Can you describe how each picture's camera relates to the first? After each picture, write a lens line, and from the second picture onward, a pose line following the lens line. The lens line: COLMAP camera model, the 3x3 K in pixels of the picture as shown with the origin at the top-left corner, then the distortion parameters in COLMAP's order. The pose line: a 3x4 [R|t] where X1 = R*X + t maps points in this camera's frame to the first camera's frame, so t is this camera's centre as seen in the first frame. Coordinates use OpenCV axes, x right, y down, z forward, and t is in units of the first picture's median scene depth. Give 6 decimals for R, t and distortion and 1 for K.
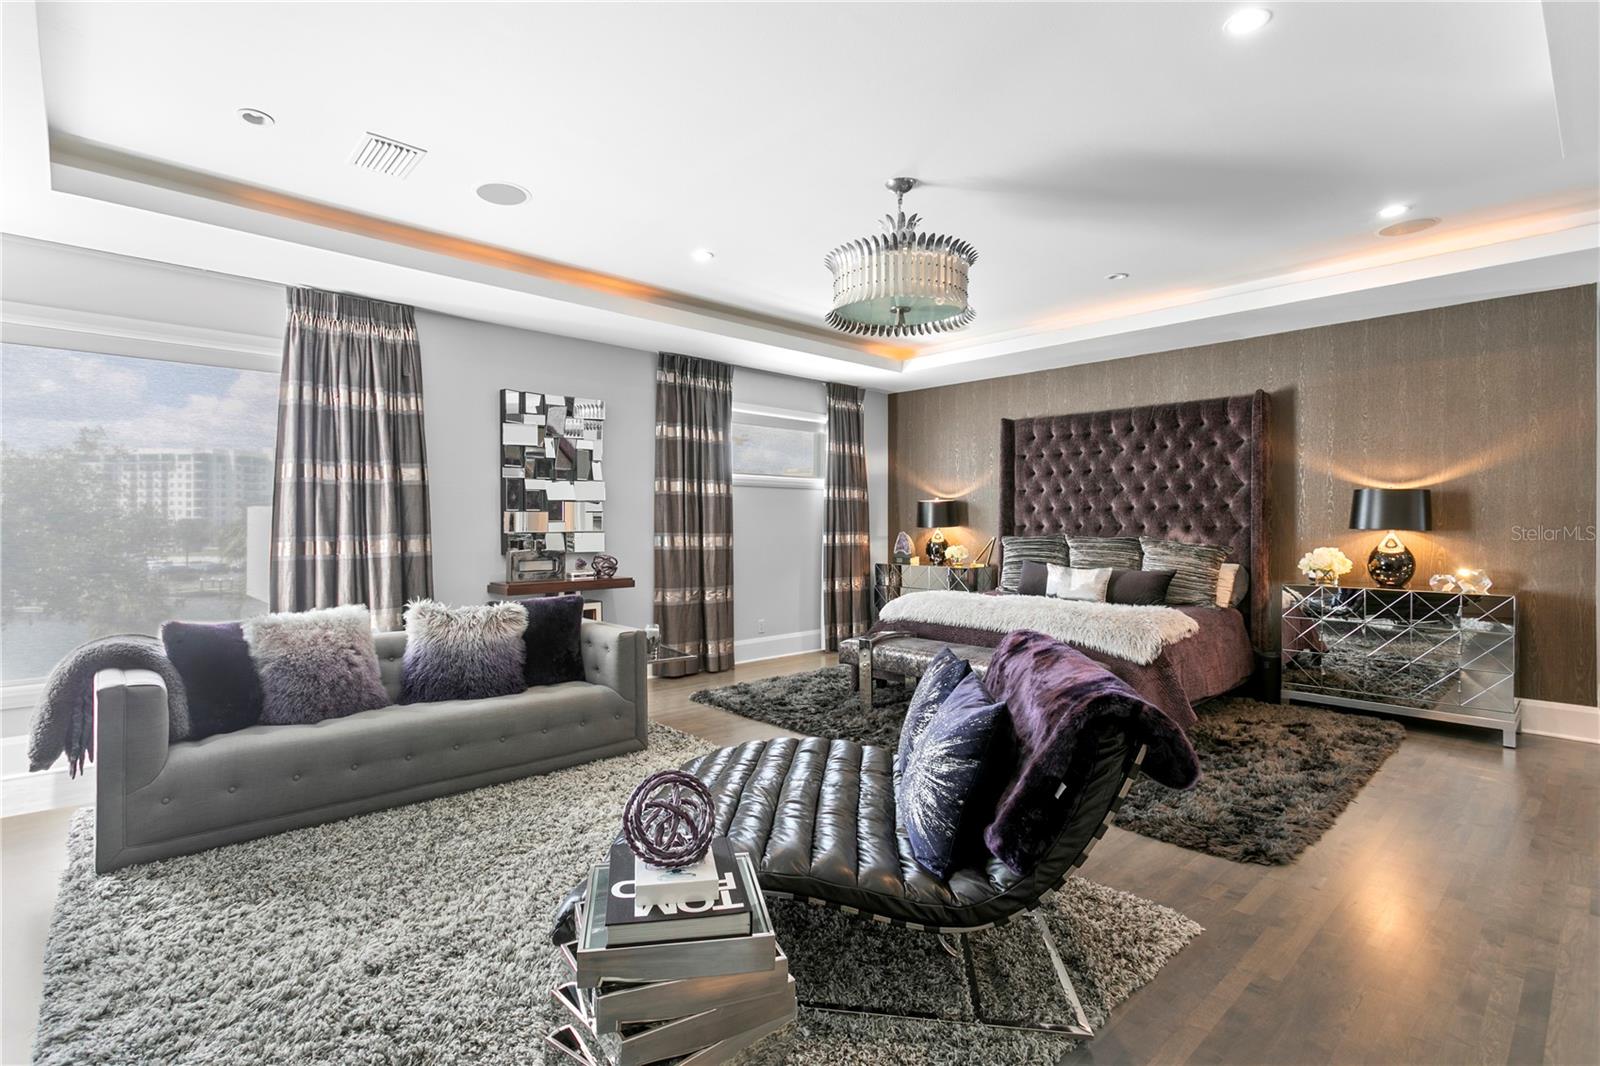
lens RADIAL K [[747.6, 0, 800.0], [0, 747.6, 533.0], [0, 0, 1]] dist [0.001241, 0.000214]
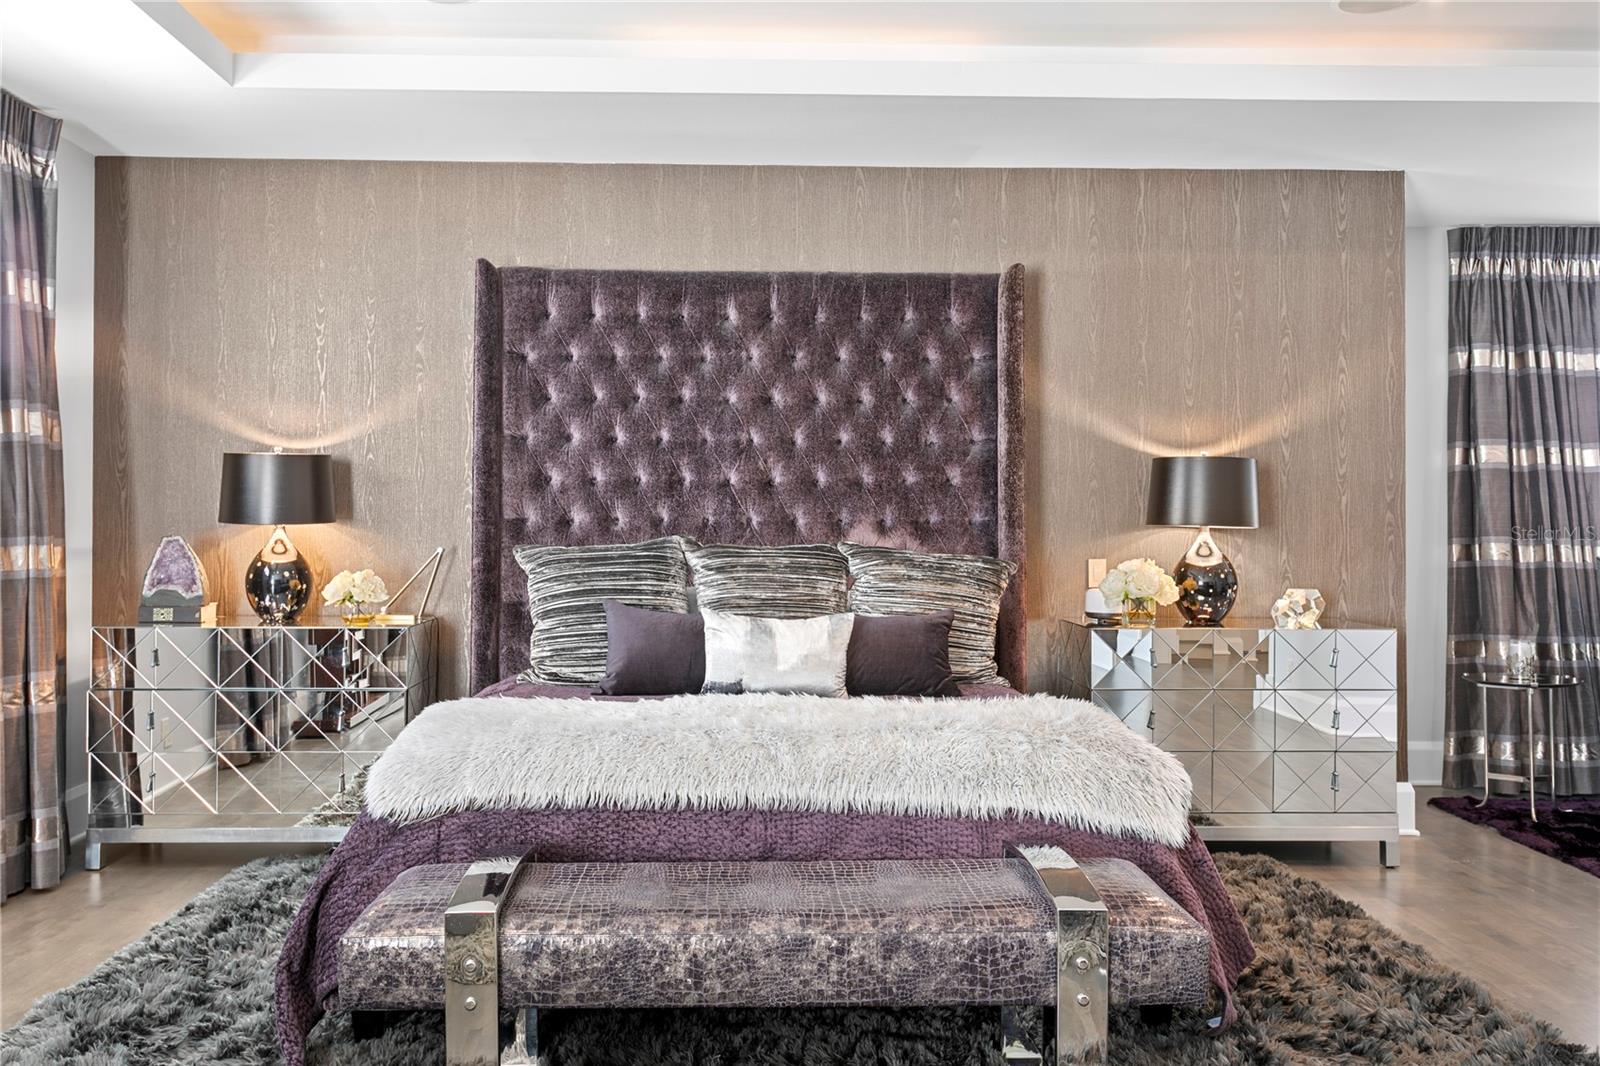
lens RADIAL K [[1282.6, 0, 763.7], [0, 1282.6, 522.5], [0, 0, 1]] dist [0.021653, -0.000278]
pose [[0.678961, 0.000897, 0.734174, -0.156440], [0.007135, 0.999944, -0.007820, -0.001997], [-0.734140, 0.010548, 0.678917, 0.447130]]
